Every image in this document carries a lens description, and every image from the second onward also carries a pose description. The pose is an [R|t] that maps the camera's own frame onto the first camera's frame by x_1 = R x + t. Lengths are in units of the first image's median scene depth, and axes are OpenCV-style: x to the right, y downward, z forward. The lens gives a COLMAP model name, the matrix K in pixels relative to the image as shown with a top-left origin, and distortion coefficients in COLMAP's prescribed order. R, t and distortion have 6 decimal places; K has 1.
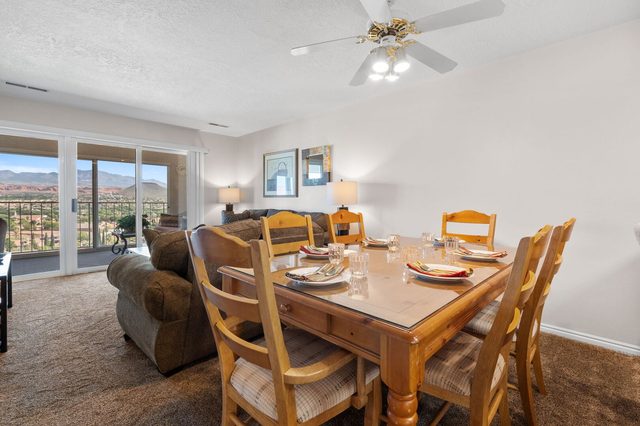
lens RADIAL K [[294.0, 0, 315.8], [0, 294.0, 210.6], [0, 0, 1]] dist [-0.001005, 0.000701]
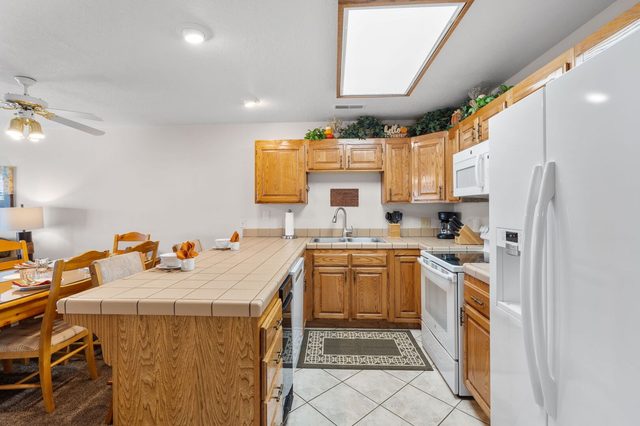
lens RADIAL K [[294.0, 0, 315.8], [0, 294.0, 210.6], [0, 0, 1]] dist [-0.001005, 0.000701]
pose [[0.745292, -0.019276, 0.666459, 0.129042], [0.030936, 0.999505, -0.005687, -0.036564], [-0.666020, 0.024856, 0.745520, -0.332716]]
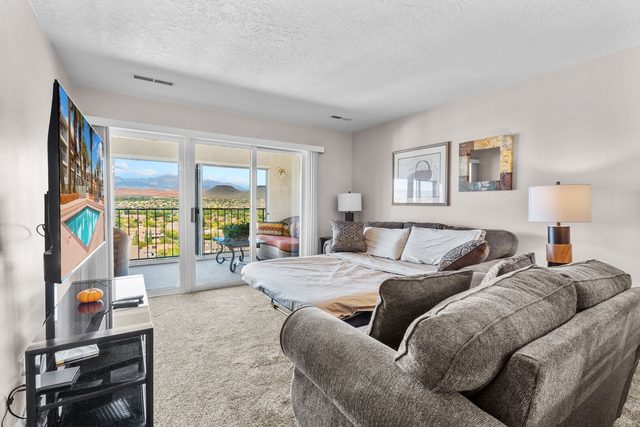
lens RADIAL K [[294.0, 0, 315.8], [0, 294.0, 211.1], [0, 0, 1]] dist [-0.001005, 0.000701]
pose [[0.975866, 0.006401, -0.218277, -0.230065], [-0.006000, 0.999979, 0.002502, -0.032040], [0.218288, -0.001132, 0.975884, 0.184805]]
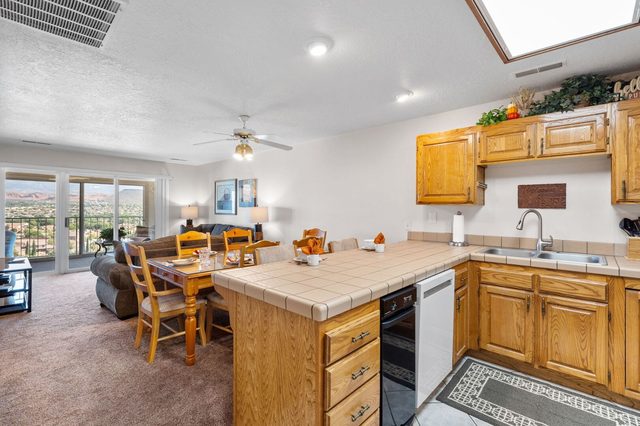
lens RADIAL K [[294.0, 0, 315.8], [0, 294.0, 210.6], [0, 0, 1]] dist [-0.001005, 0.000701]
pose [[0.999436, -0.001762, 0.033528, 0.252373], [0.002535, 0.999731, -0.023040, -0.033771], [-0.033478, 0.023112, 0.999172, -0.353762]]
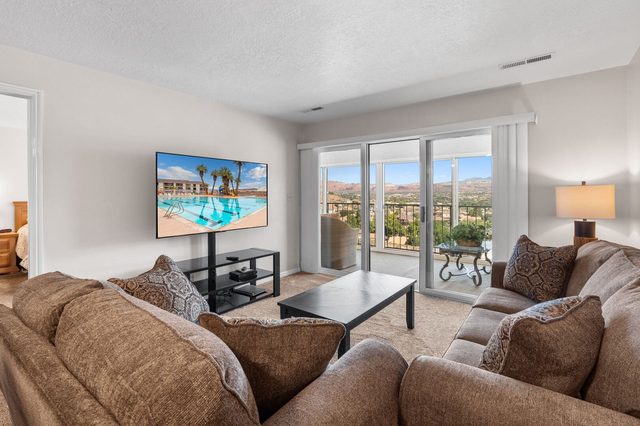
lens RADIAL K [[298.9, 0, 321.6], [0, 298.9, 187.7], [0, 0, 1]] dist [-0.000525, 0.000123]
pose [[0.134353, -0.027041, -0.990565, 0.123816], [-0.022317, 0.999291, -0.030306, -0.059617], [0.990682, 0.026178, 0.133654, 0.639266]]
